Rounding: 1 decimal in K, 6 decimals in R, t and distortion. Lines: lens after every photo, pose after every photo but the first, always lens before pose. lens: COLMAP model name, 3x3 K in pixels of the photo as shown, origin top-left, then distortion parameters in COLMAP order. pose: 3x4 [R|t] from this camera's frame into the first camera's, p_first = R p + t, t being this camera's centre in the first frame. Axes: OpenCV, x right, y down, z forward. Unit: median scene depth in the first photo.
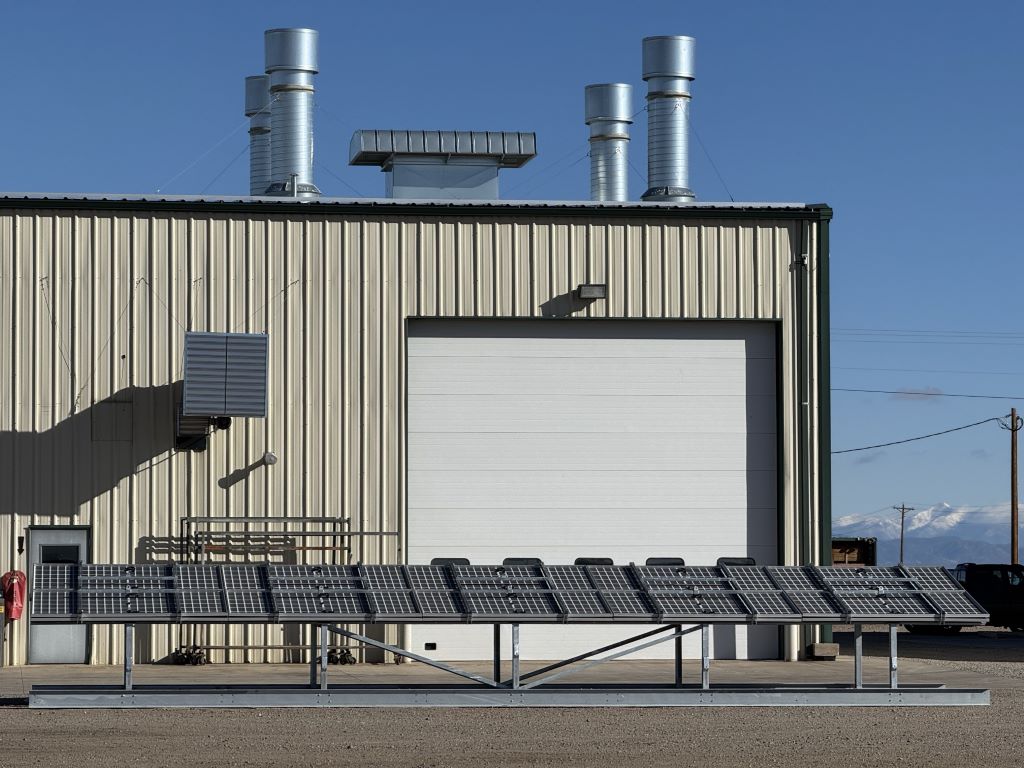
lens RADIAL K [[3624.8, 0, 517.6], [0, 3624.8, 383.1], [0, 0, 1]] dist [0.289368, 0.000000]
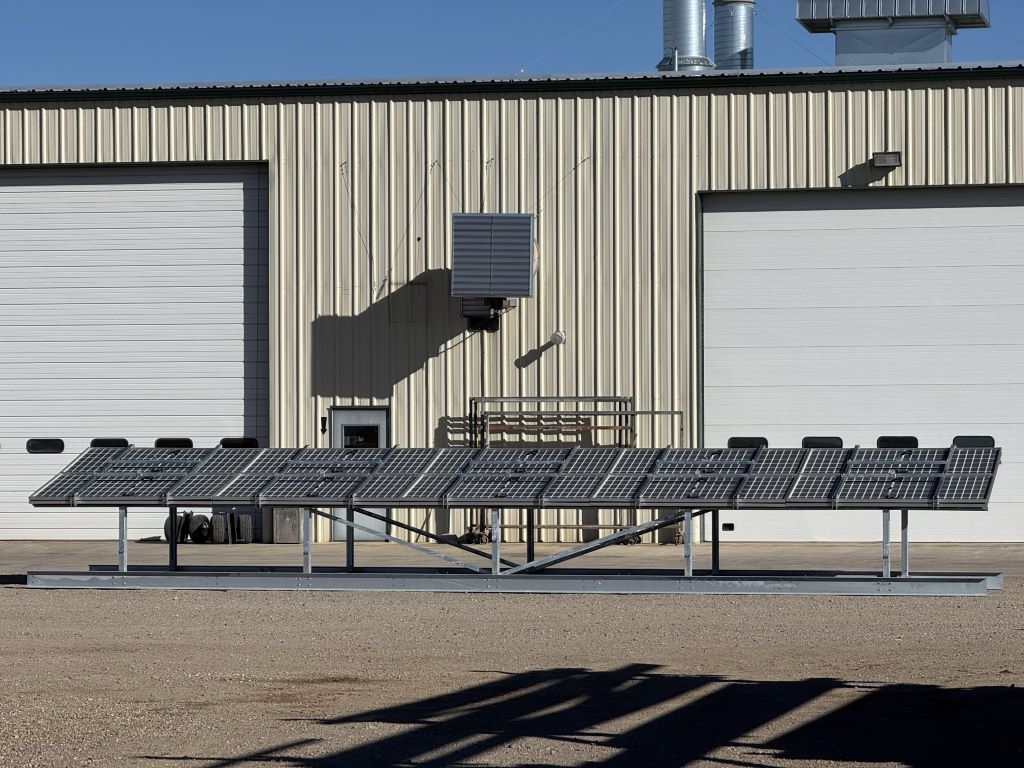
lens RADIAL K [[3624.8, 0, 515.5], [0, 3624.8, 383.5], [0, 0, 1]] dist [0.289368, 0.000000]
pose [[0.939053, -0.007855, -0.343682, 0.261321], [0.020321, 0.999259, 0.032685, 0.000433], [0.343171, -0.037677, 0.938517, 0.061446]]
